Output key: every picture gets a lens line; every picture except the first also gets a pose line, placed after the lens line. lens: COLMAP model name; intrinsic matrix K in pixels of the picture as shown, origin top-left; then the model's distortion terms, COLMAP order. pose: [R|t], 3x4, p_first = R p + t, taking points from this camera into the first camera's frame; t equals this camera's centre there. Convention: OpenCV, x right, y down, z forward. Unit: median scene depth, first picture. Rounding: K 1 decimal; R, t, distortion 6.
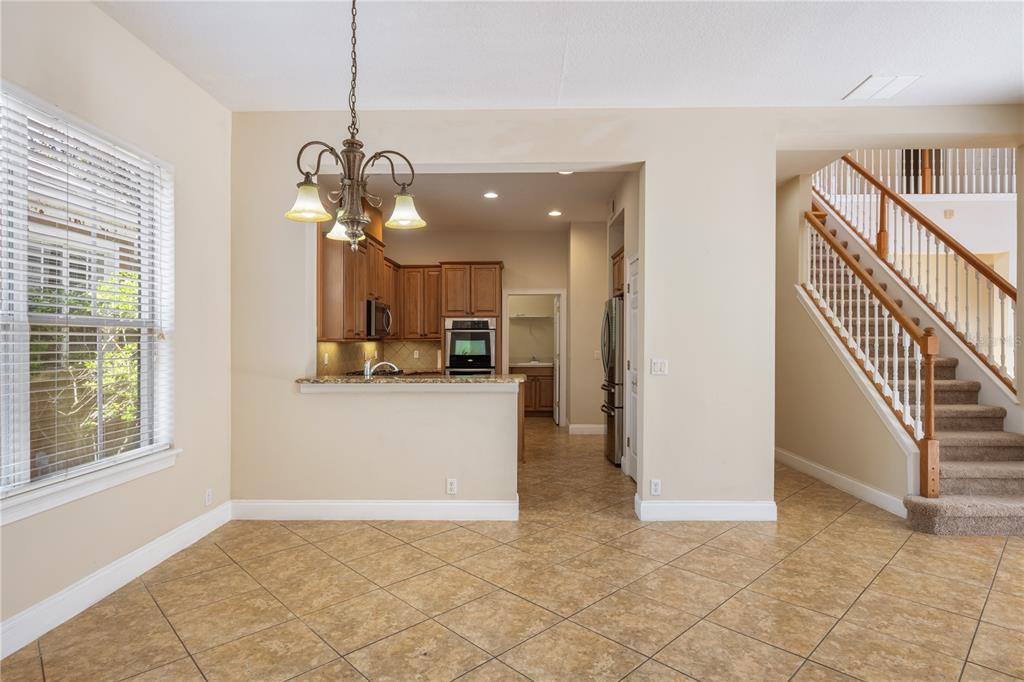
lens RADIAL K [[527.6, 0, 513.2], [0, 527.6, 342.0], [0, 0, 1]] dist [-0.007623, -0.001156]
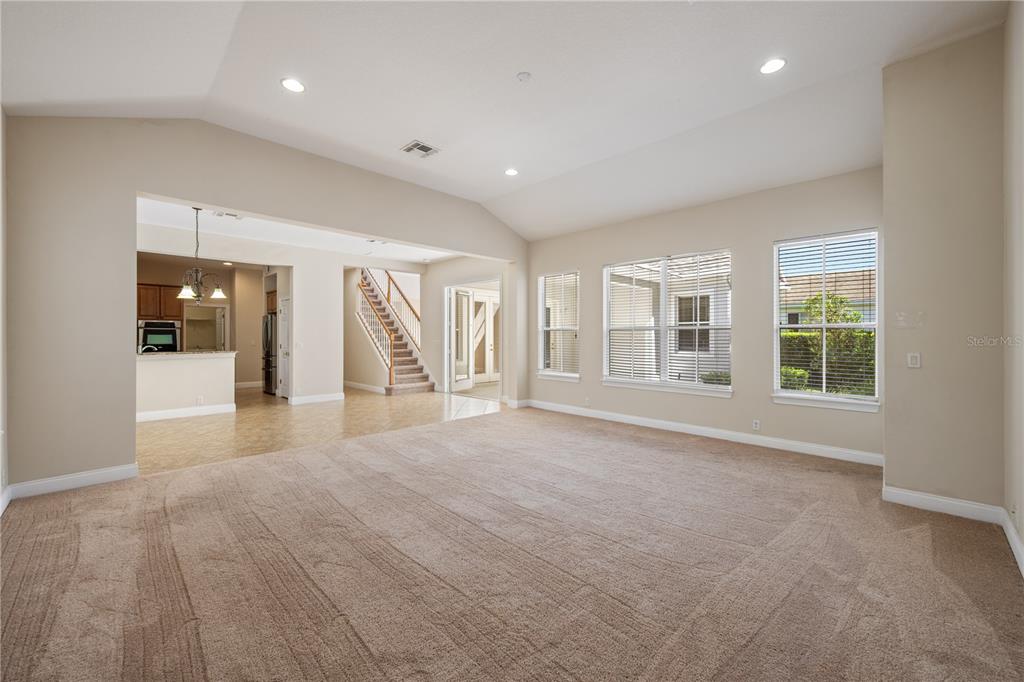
lens RADIAL K [[404.8, 0, 508.8], [0, 404.8, 339.5], [0, 0, 1]] dist [0.000124, 0.000268]
pose [[0.692424, -0.005615, 0.721469, -0.289907], [-0.001389, 0.999957, 0.009116, -0.001481], [-0.721489, -0.007314, 0.692387, -0.730678]]
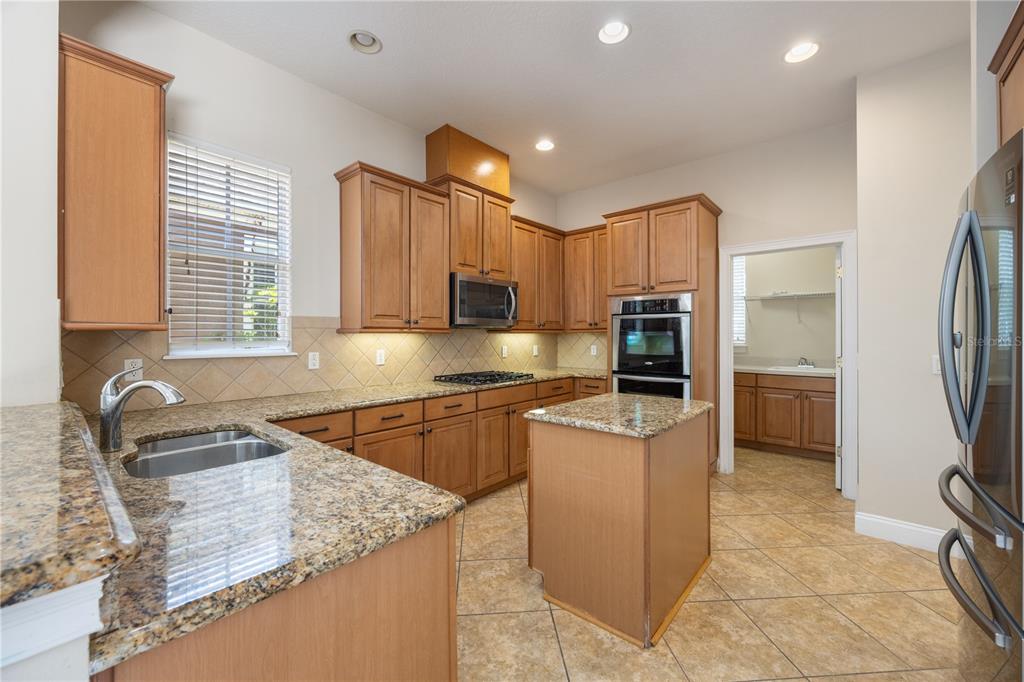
lens RADIAL K [[404.8, 0, 511.0], [0, 404.8, 331.7], [0, 0, 1]] dist [0.000124, 0.000268]
pose [[0.771468, -0.002946, -0.636261, 0.122975], [-0.002339, 0.999969, -0.007466, 0.002047], [0.636264, 0.007248, 0.771438, 0.653221]]
